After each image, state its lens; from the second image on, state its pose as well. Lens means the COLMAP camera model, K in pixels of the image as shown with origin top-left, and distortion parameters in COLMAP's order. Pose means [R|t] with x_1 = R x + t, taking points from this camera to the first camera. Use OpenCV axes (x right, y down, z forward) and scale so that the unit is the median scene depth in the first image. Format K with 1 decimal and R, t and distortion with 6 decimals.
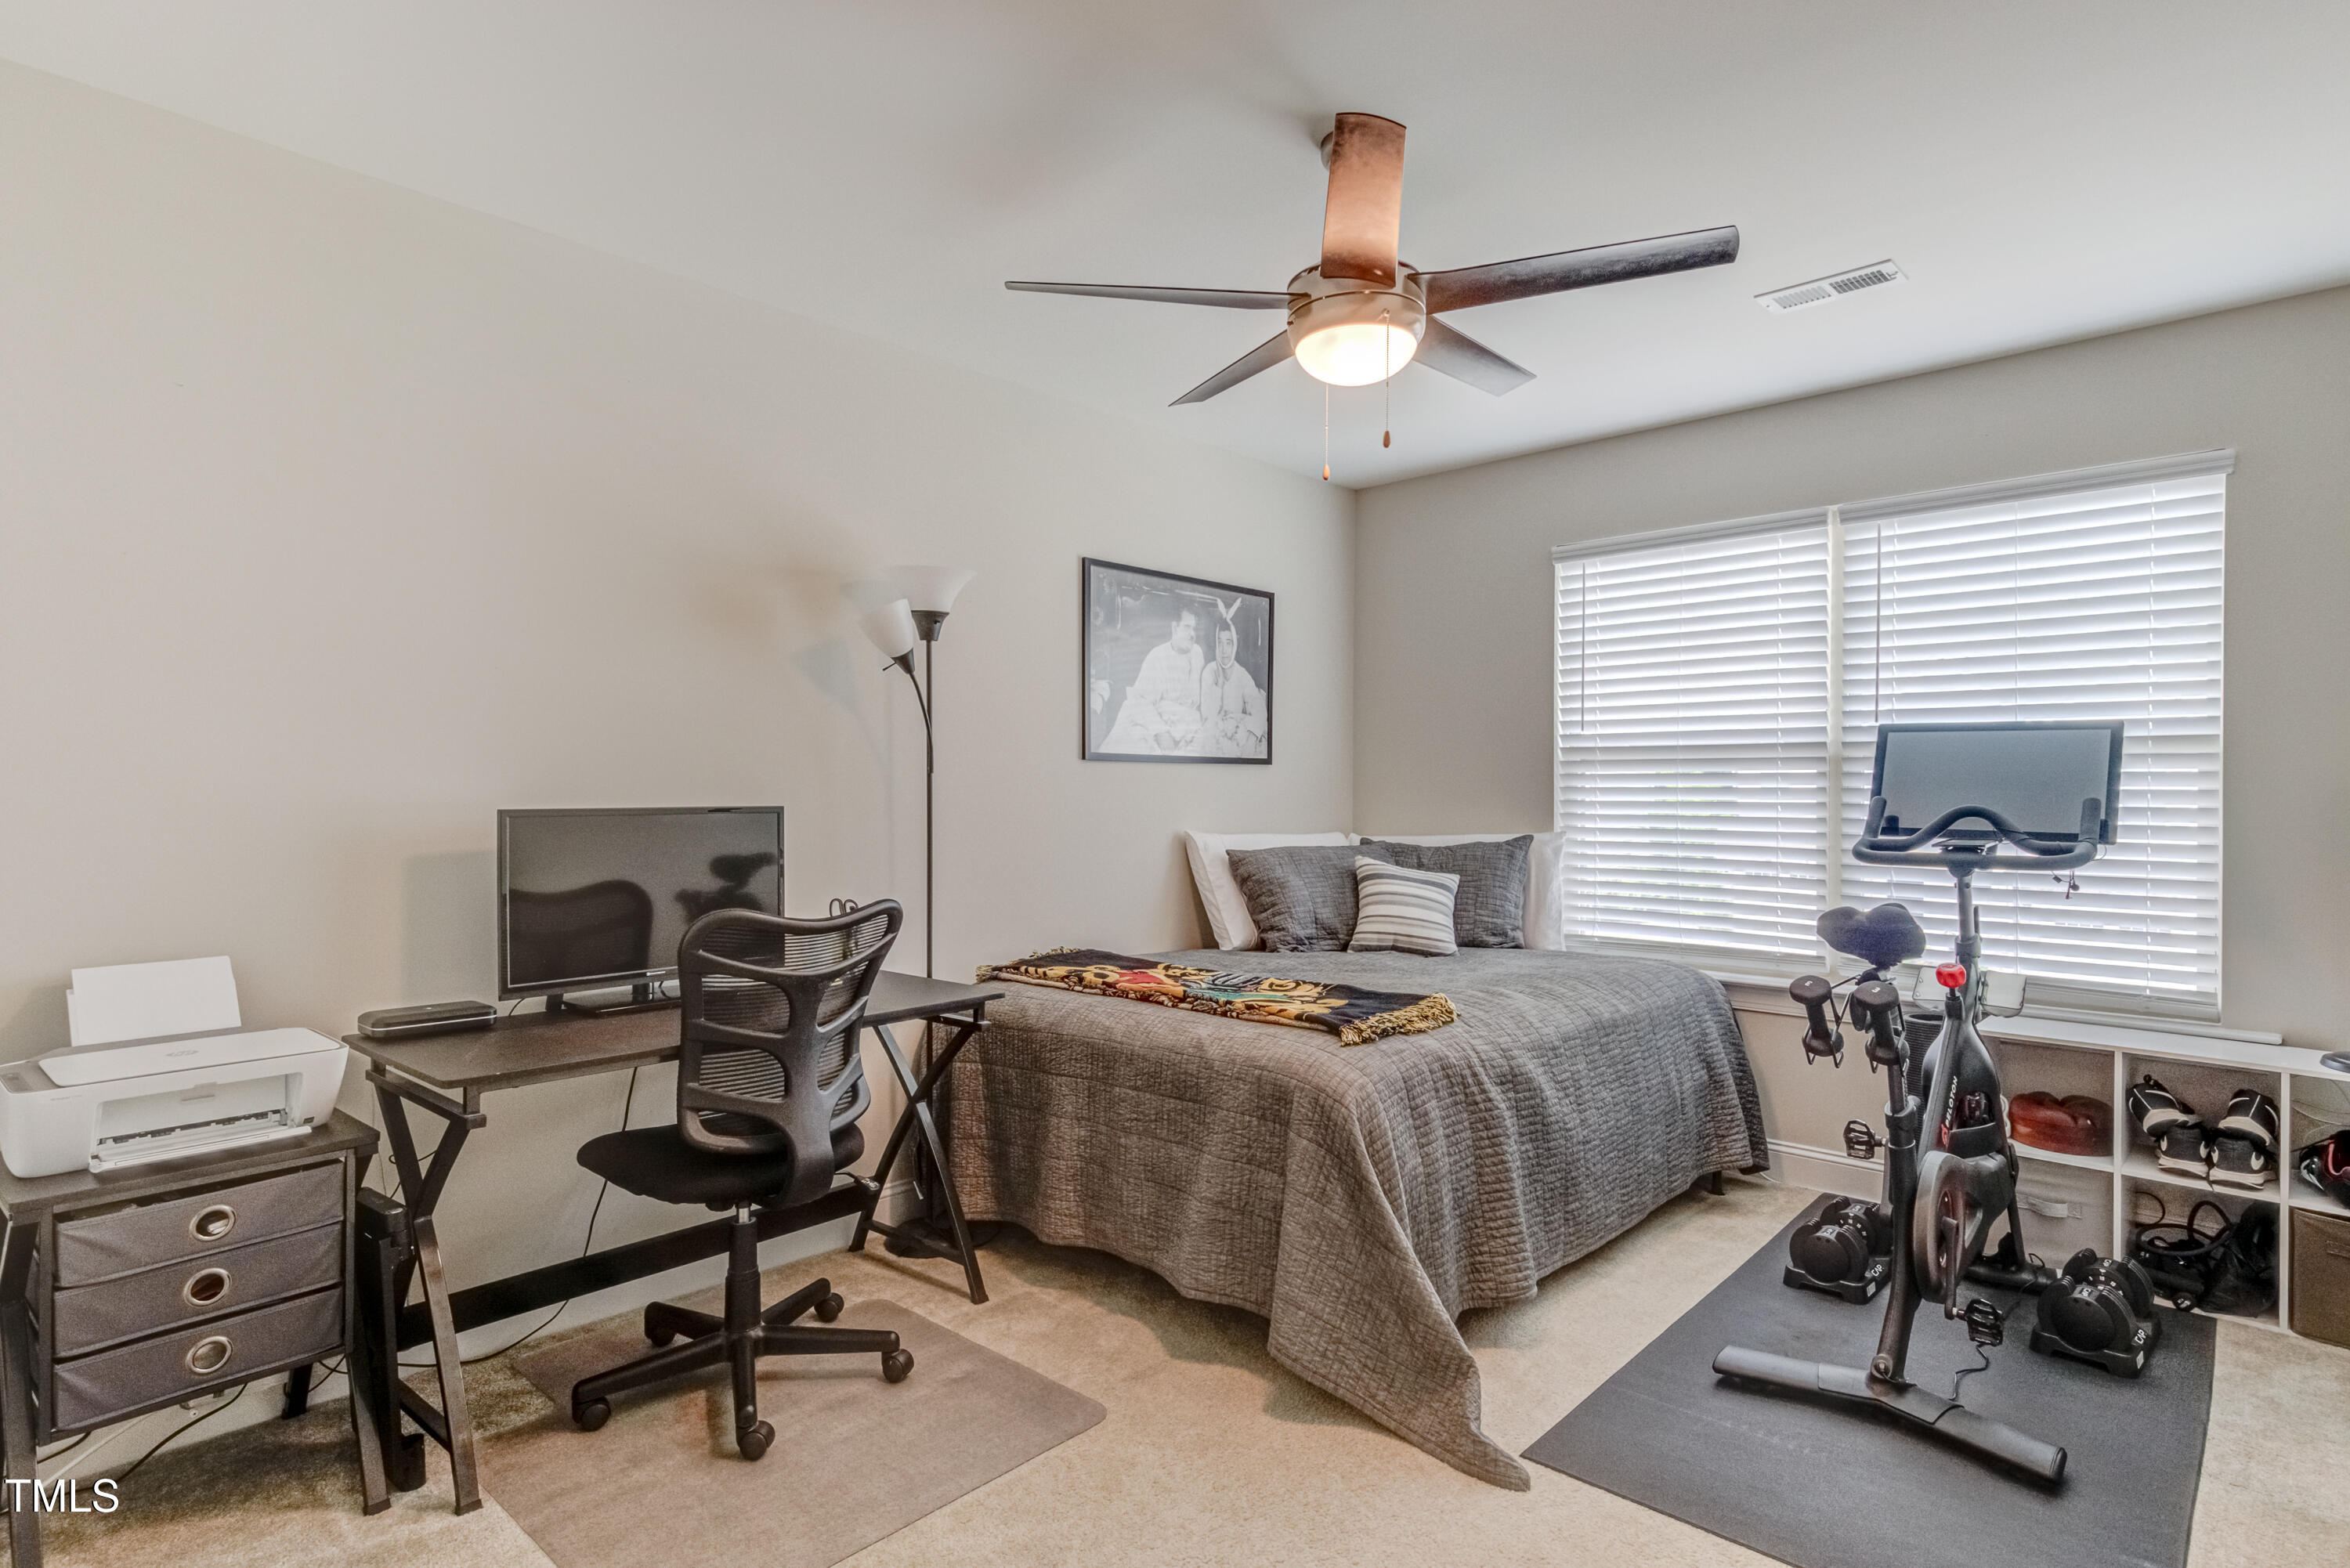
lens RADIAL K [[1202.3, 0, 1190.5], [0, 1202.3, 792.1], [0, 0, 1]] dist [0.015837, -0.000057]
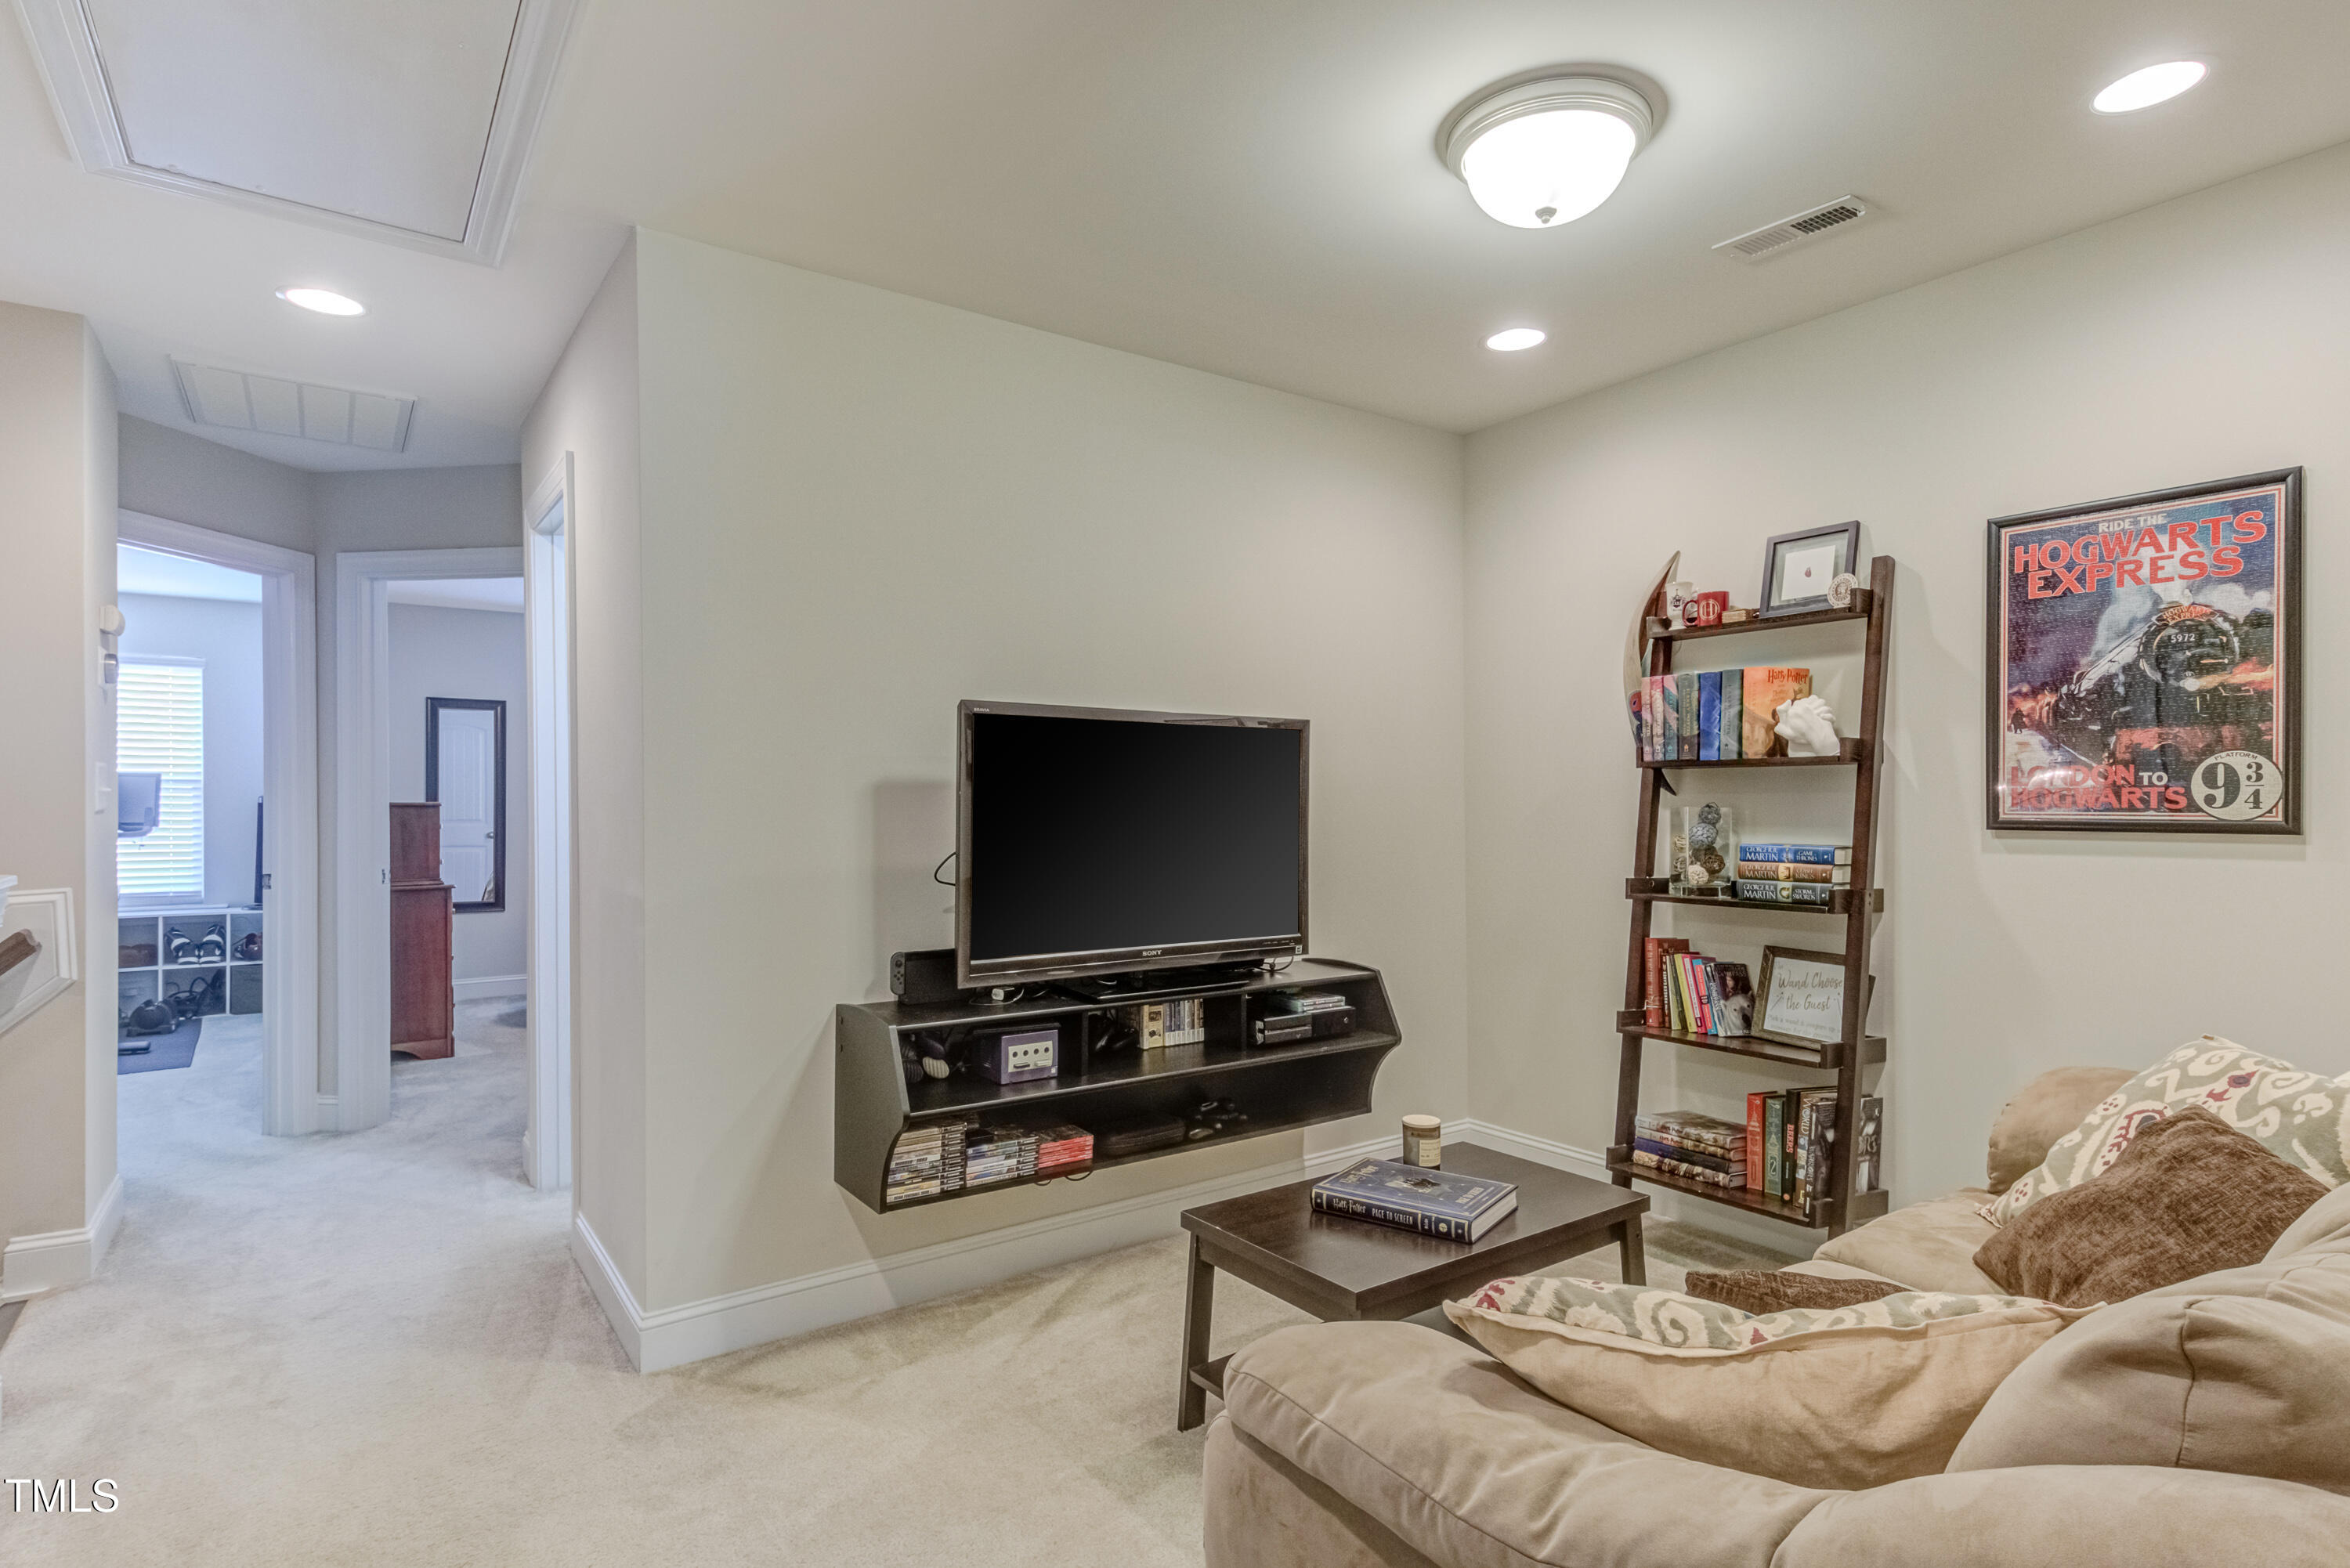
lens RADIAL K [[1209.7, 0, 1182.4], [0, 1209.7, 798.7], [0, 0, 1]] dist [0.011796, -0.000551]
pose [[0.180309, -0.002751, 0.983606, -1.220214], [0.009603, 0.999953, 0.001036, 0.006031], [-0.983563, 0.009259, 0.180327, -1.393020]]
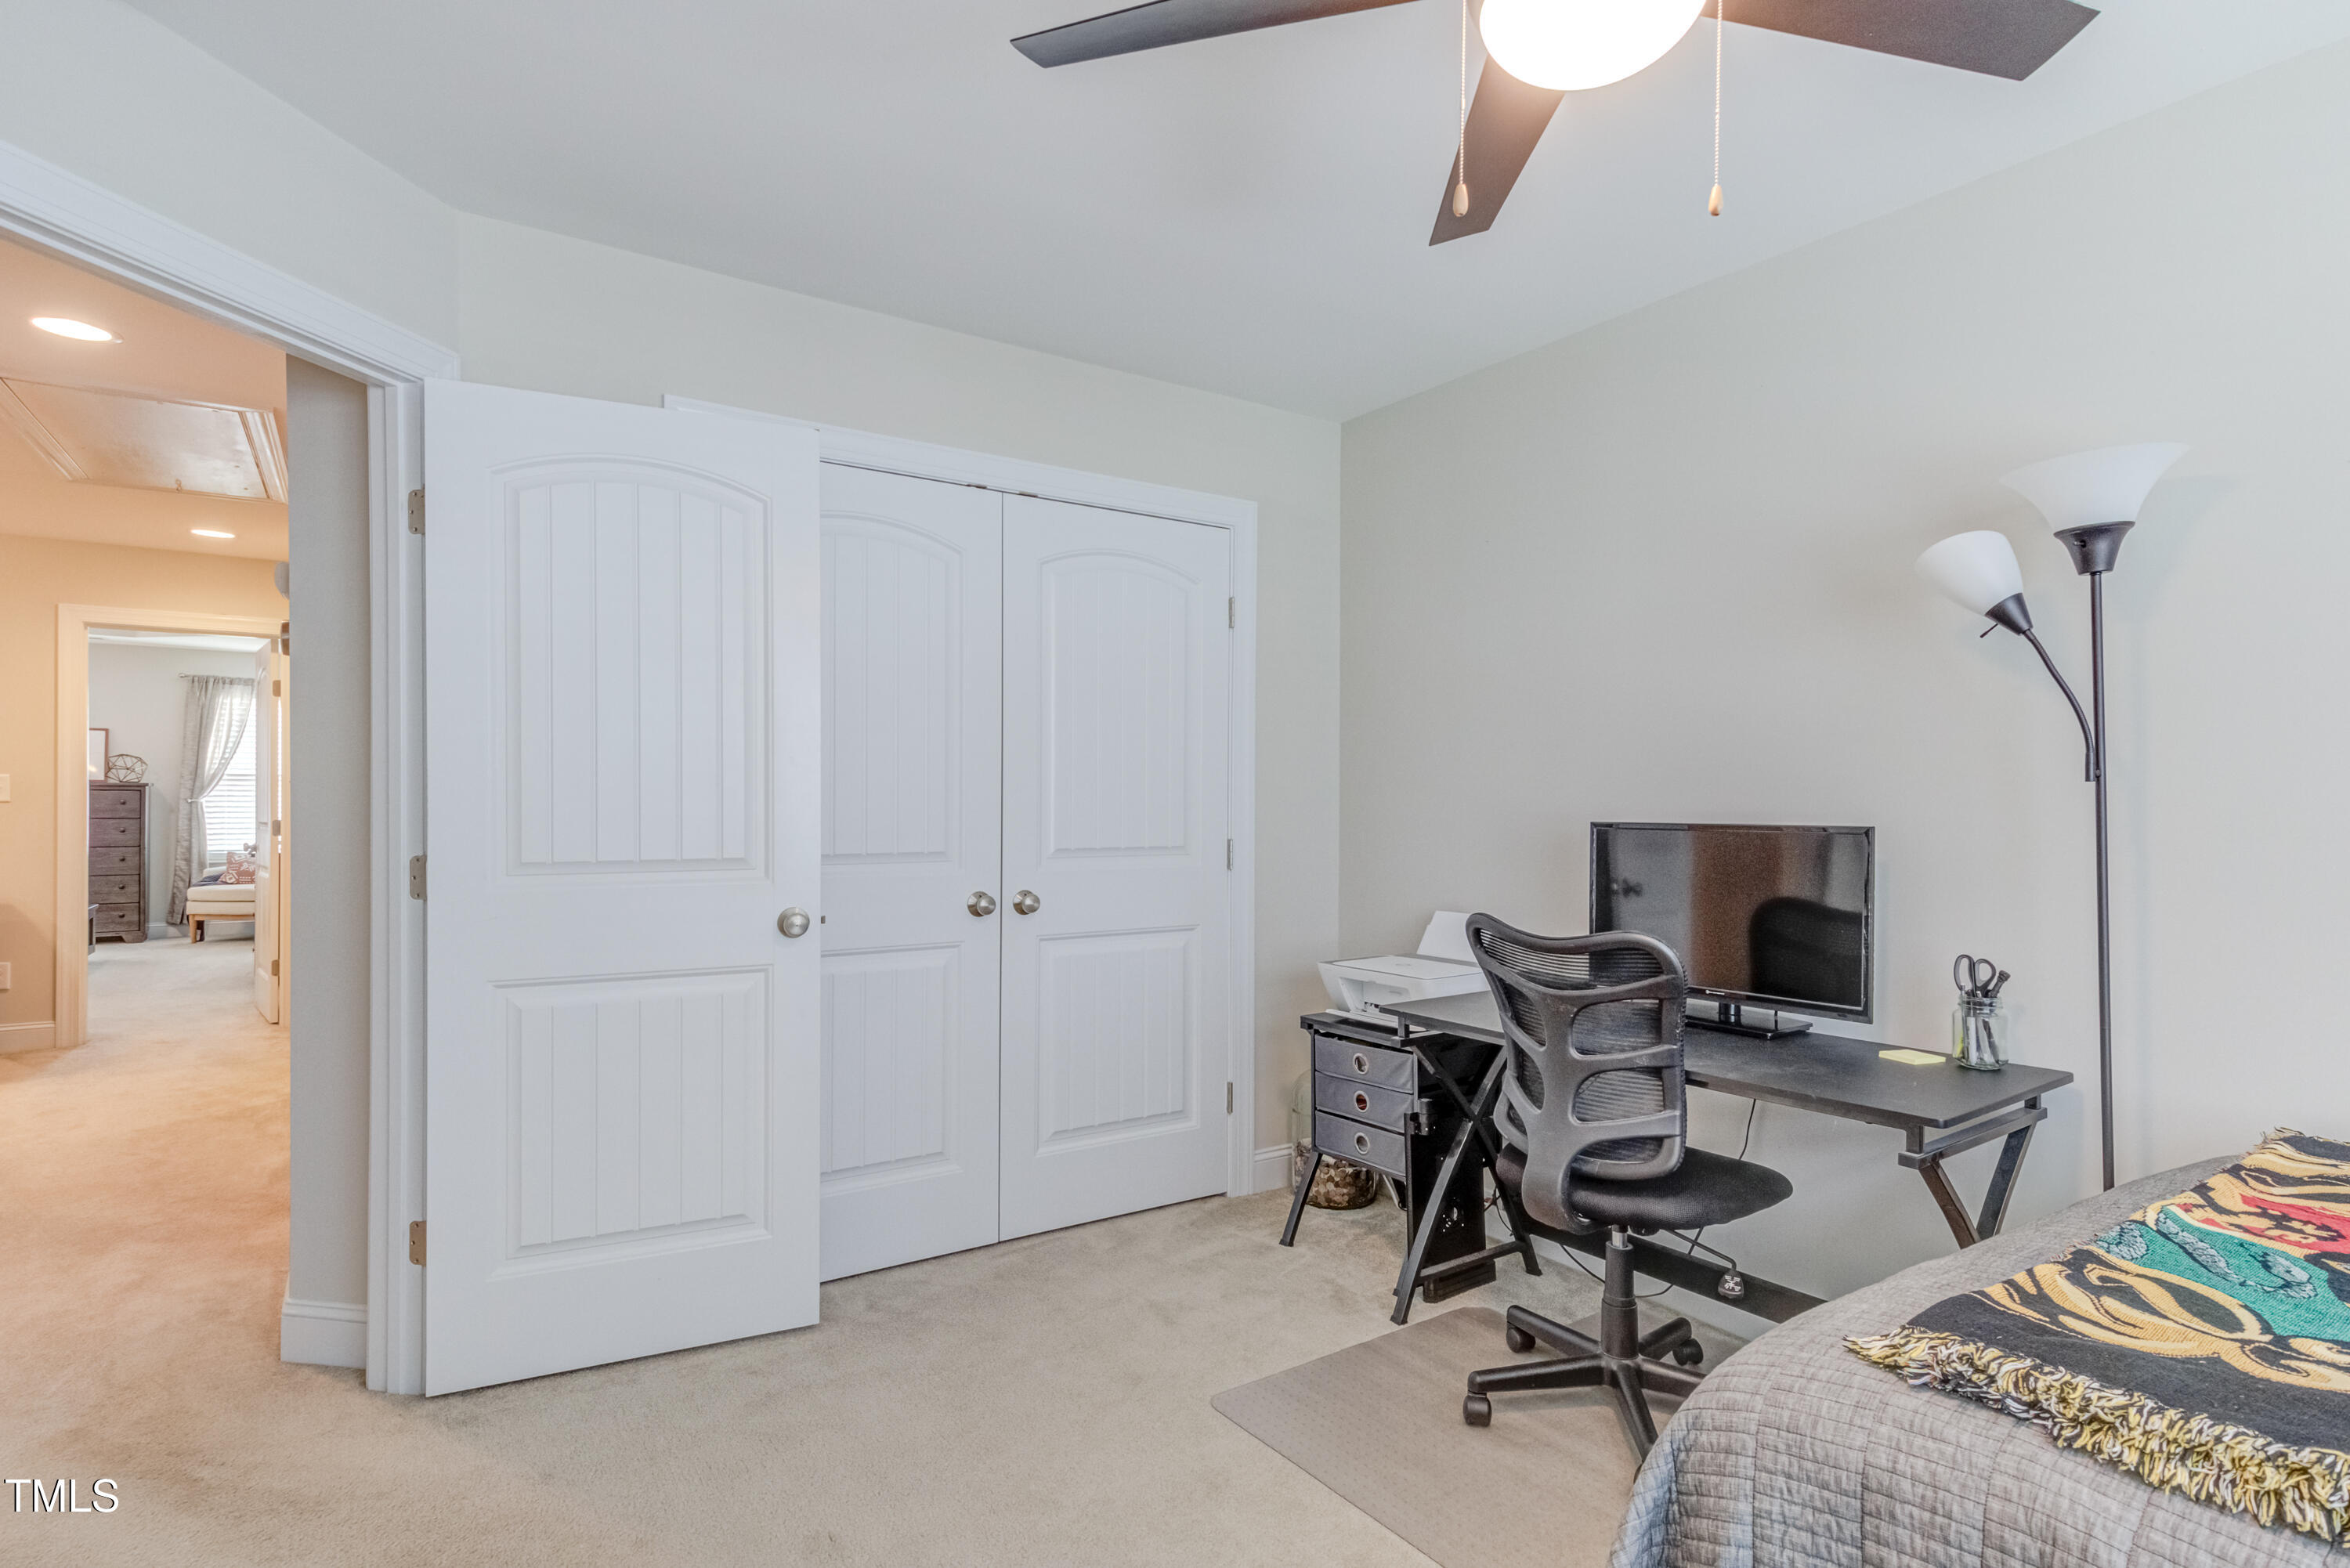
lens RADIAL K [[1202.3, 0, 1190.5], [0, 1202.3, 792.1], [0, 0, 1]] dist [0.015837, -0.000057]
pose [[-0.226463, -0.010014, -0.973968, 0.468229], [-0.007133, 0.999937, -0.008622, -0.000811], [0.973994, 0.004994, -0.226520, 0.623890]]
